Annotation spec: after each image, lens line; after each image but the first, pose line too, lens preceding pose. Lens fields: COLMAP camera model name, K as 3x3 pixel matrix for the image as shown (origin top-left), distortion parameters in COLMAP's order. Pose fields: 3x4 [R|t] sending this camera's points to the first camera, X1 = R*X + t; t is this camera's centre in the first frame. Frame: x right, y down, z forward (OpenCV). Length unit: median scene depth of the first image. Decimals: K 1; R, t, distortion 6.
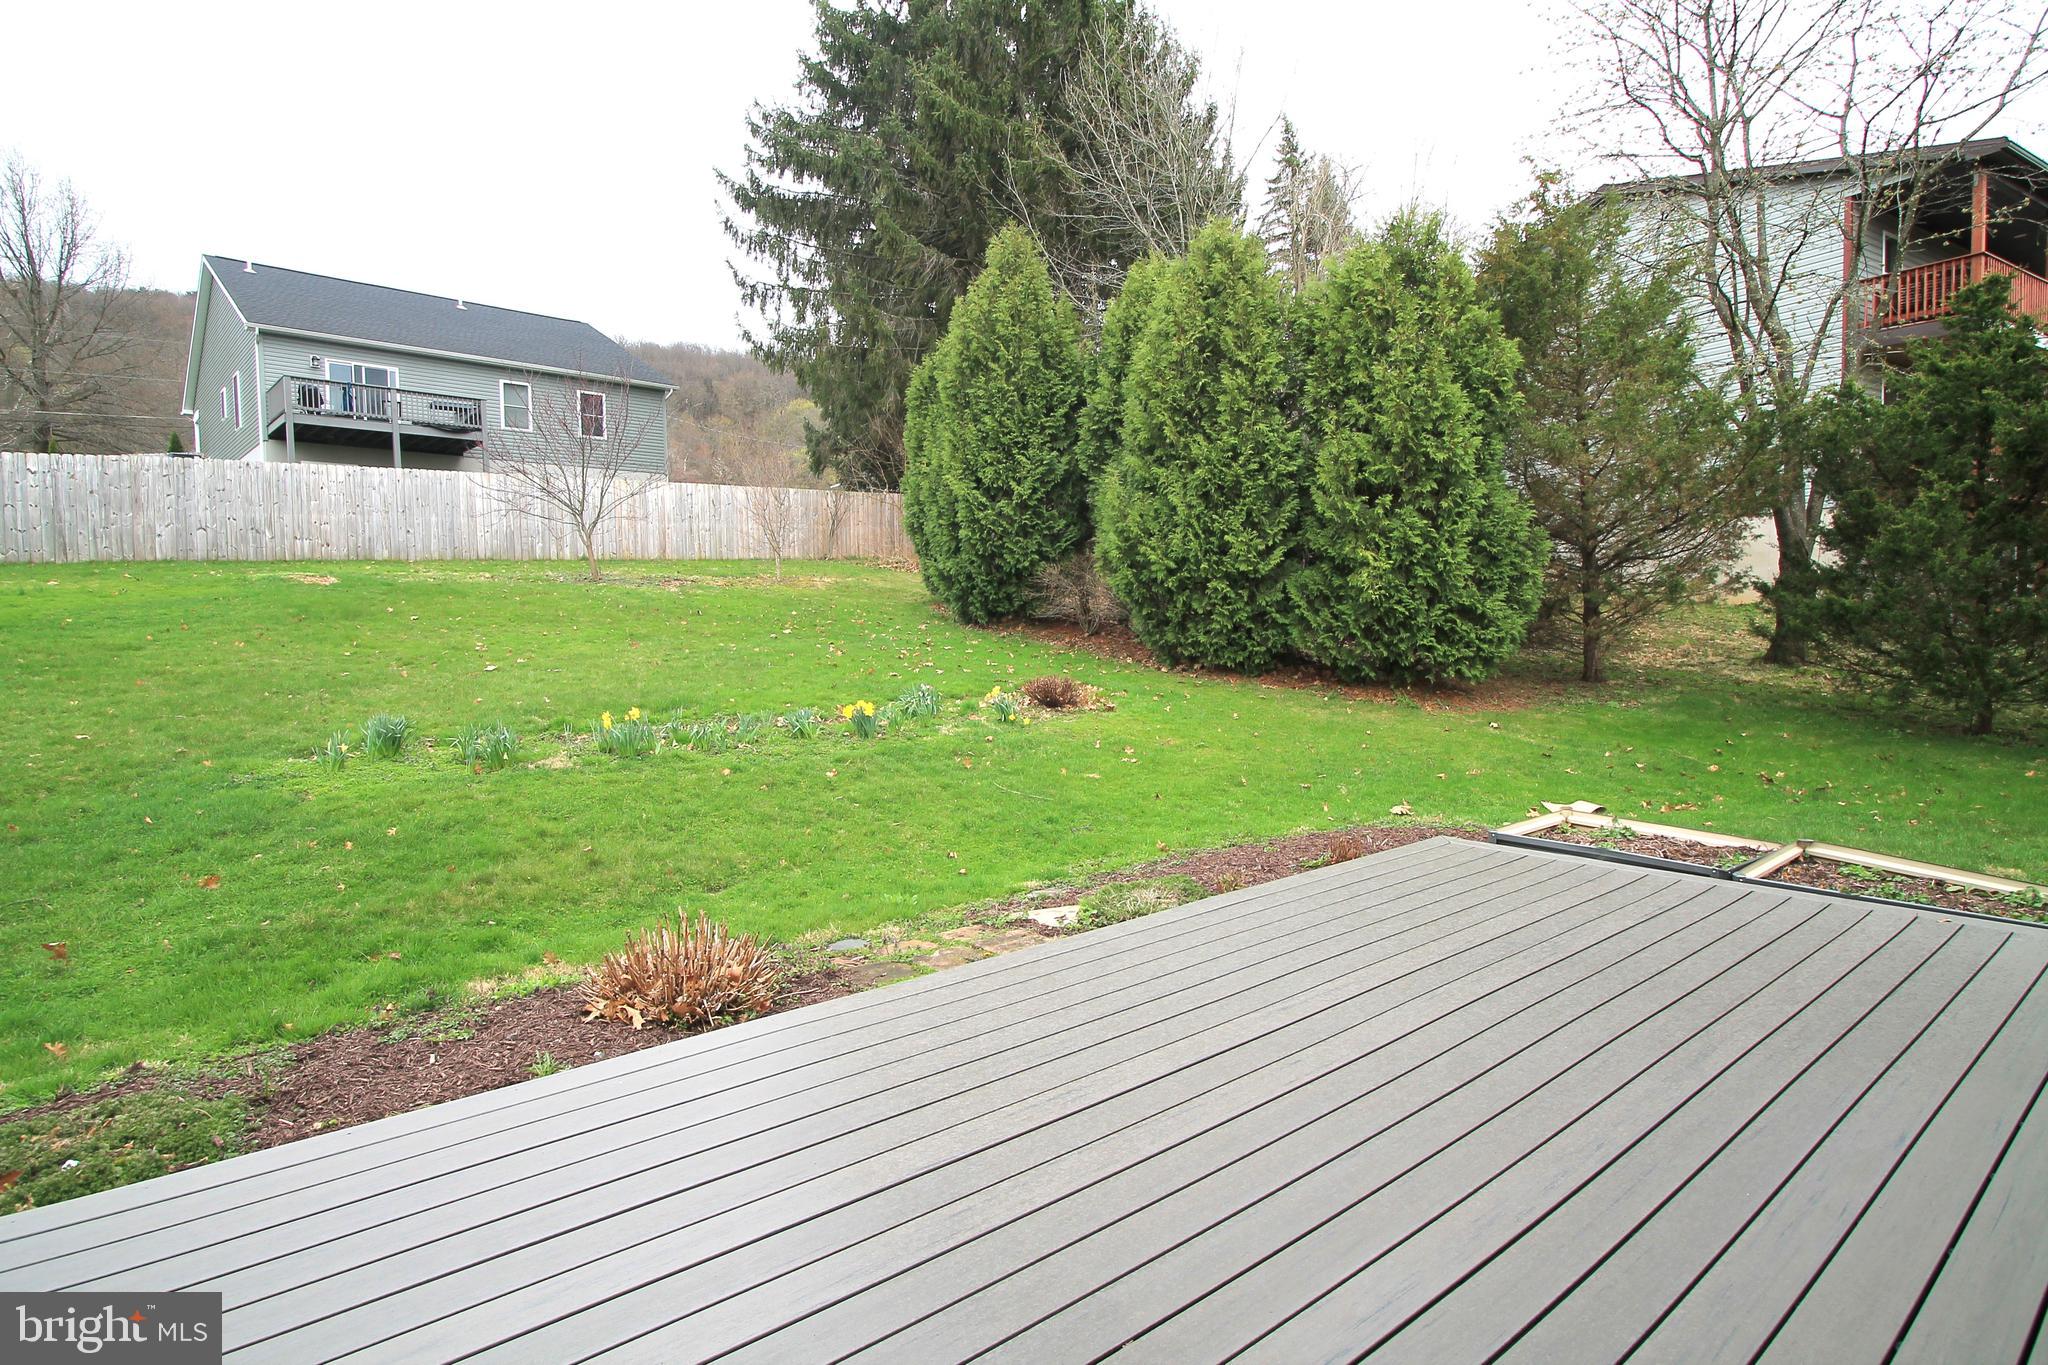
lens RADIAL K [[1047.9, 0, 1023.2], [0, 1047.9, 670.6], [0, 0, 1]] dist [-0.014193, 0.002590]
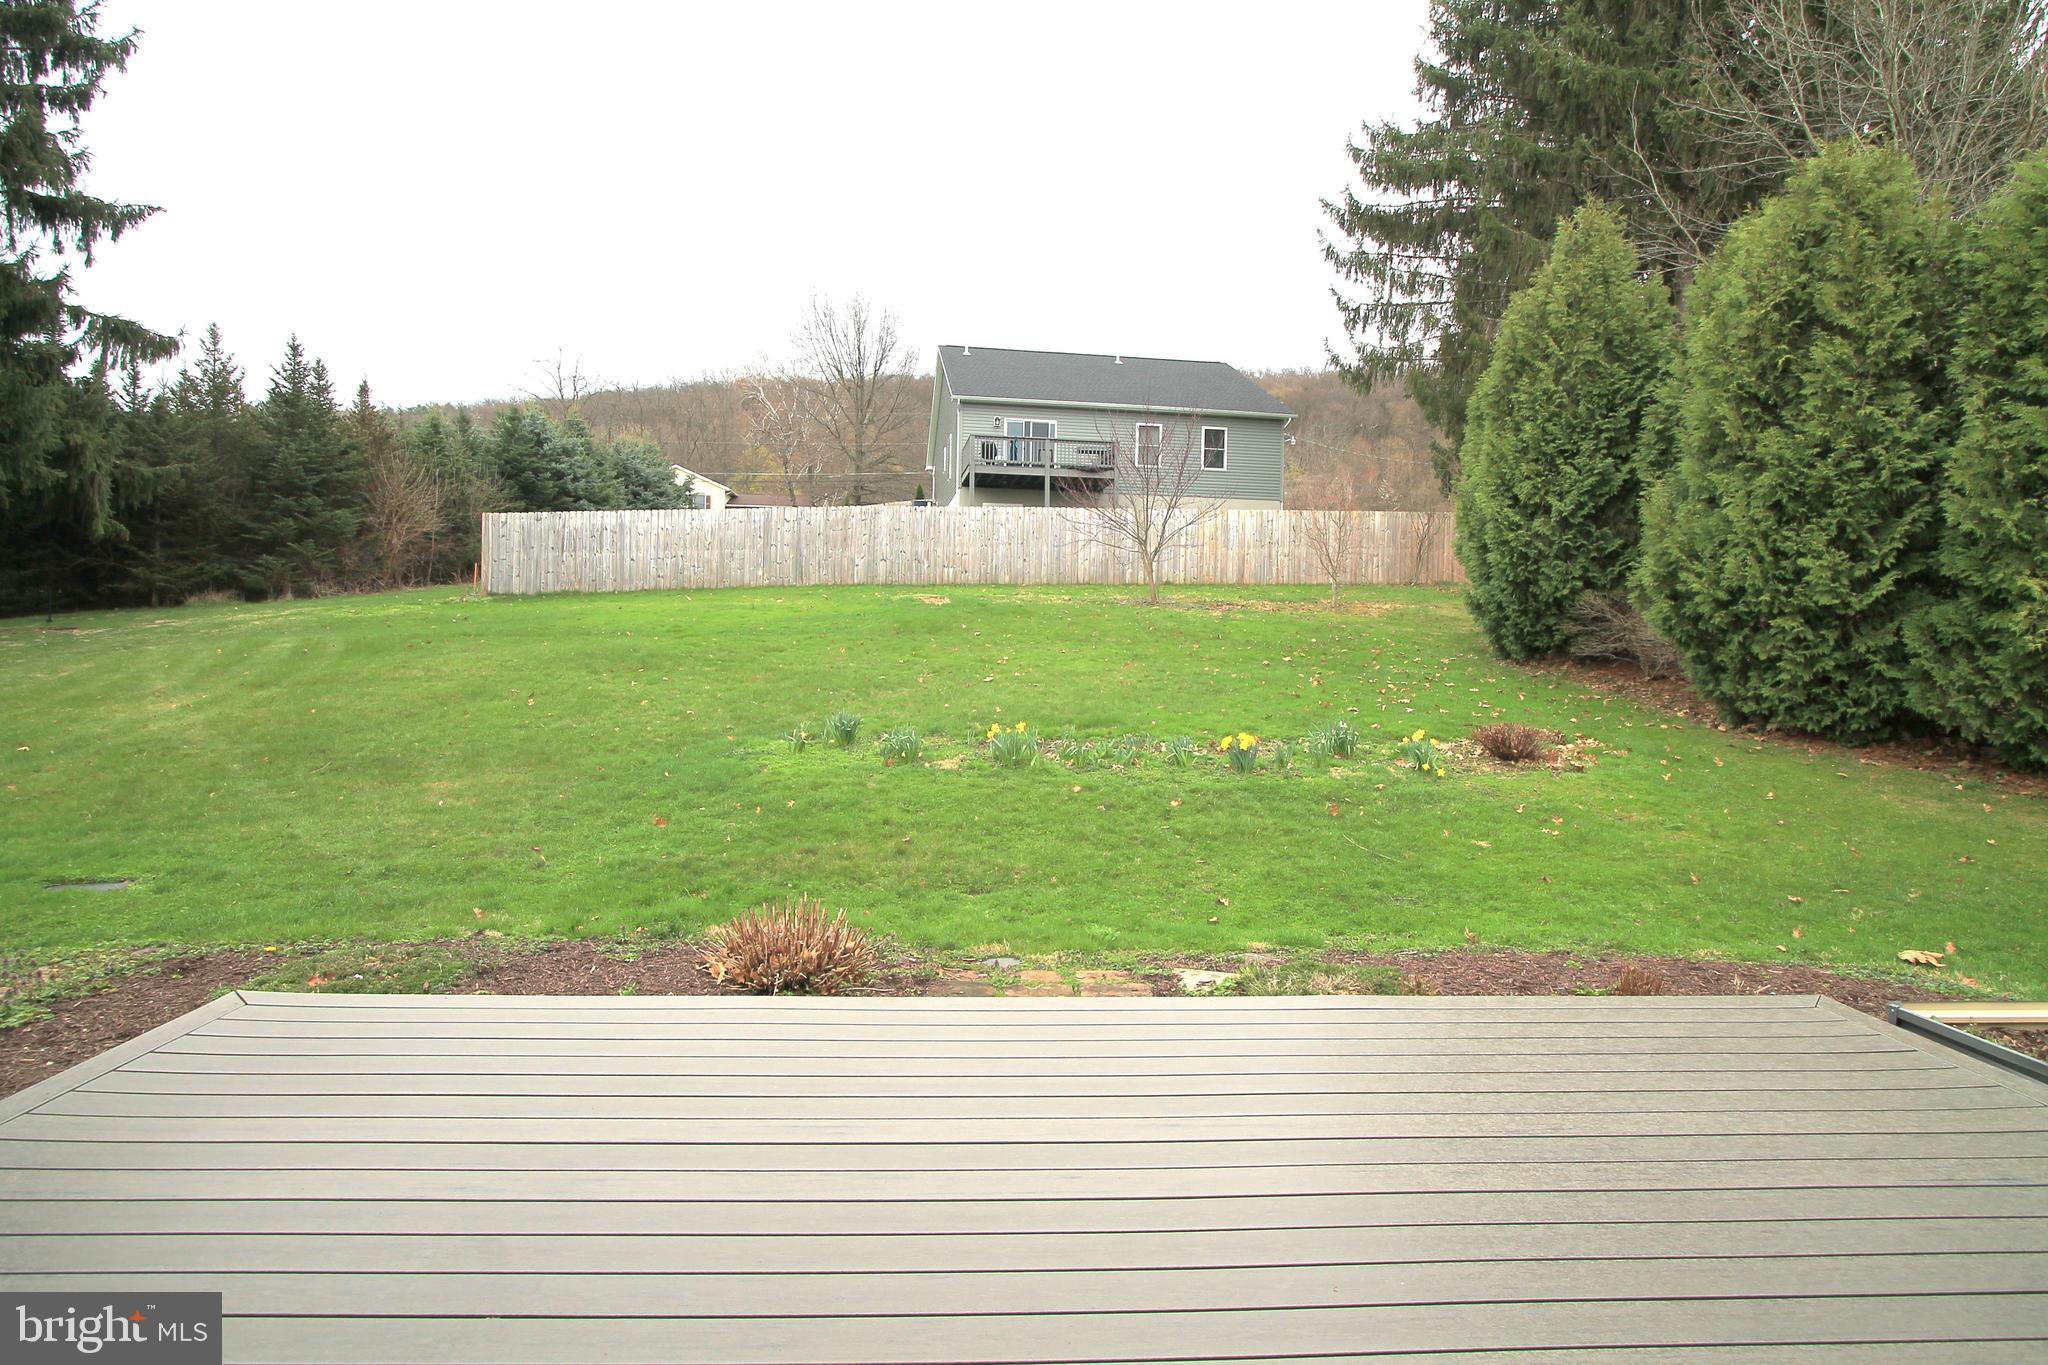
lens RADIAL K [[1047.9, 0, 1021.9], [0, 1047.9, 668.7], [0, 0, 1]] dist [-0.014193, 0.002590]
pose [[0.810706, 0.048802, -0.583416, 0.139530], [-0.062184, 0.998060, -0.002924, -0.008855], [0.582141, 0.038650, 0.812168, 0.048552]]
